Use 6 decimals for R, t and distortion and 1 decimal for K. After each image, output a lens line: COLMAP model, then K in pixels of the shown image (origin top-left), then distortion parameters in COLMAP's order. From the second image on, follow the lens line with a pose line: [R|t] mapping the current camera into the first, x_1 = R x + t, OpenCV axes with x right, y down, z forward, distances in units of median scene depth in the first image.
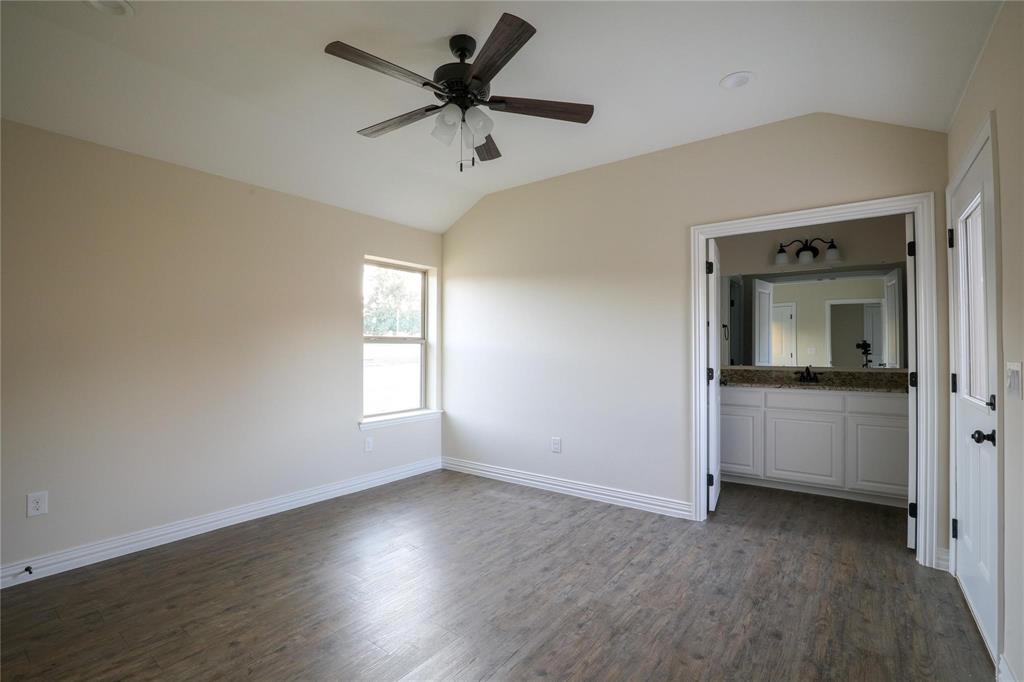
lens RADIAL K [[461.1, 0, 512.0], [0, 461.1, 341.0], [0, 0, 1]] dist [-0.026378, 0.000488]
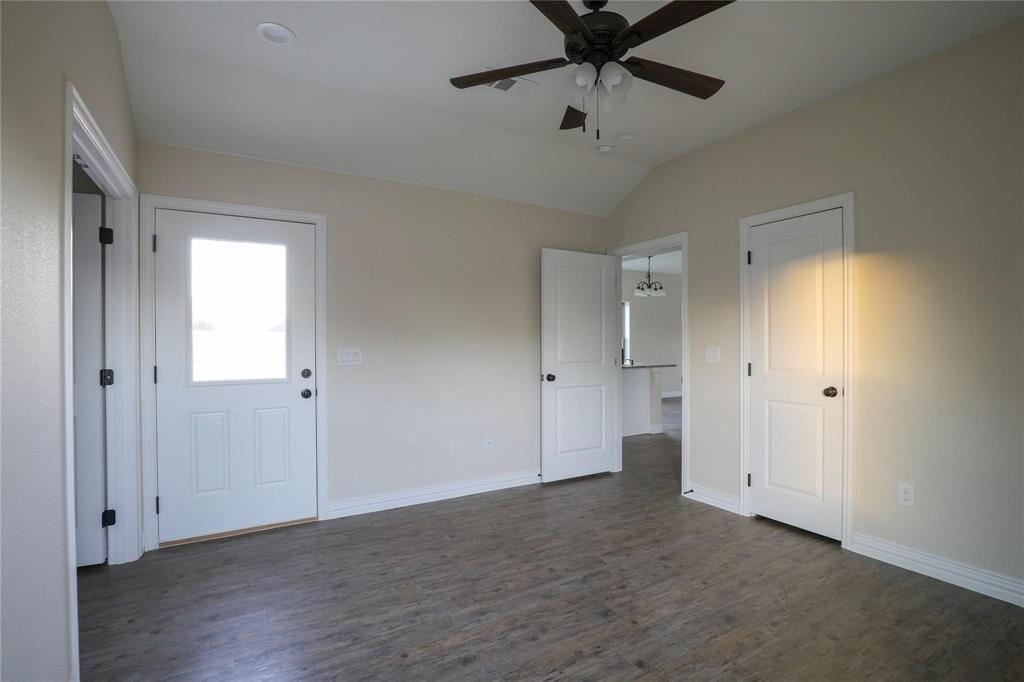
lens RADIAL K [[486.0, 0, 512.0], [0, 486.0, 341.0], [0, 0, 1]] dist [0.000107, 0.000000]
pose [[-0.921100, 0.000857, 0.389325, -0.317128], [-0.004293, 0.999914, -0.012357, 0.023028], [-0.389302, -0.013053, -0.921018, 1.899034]]
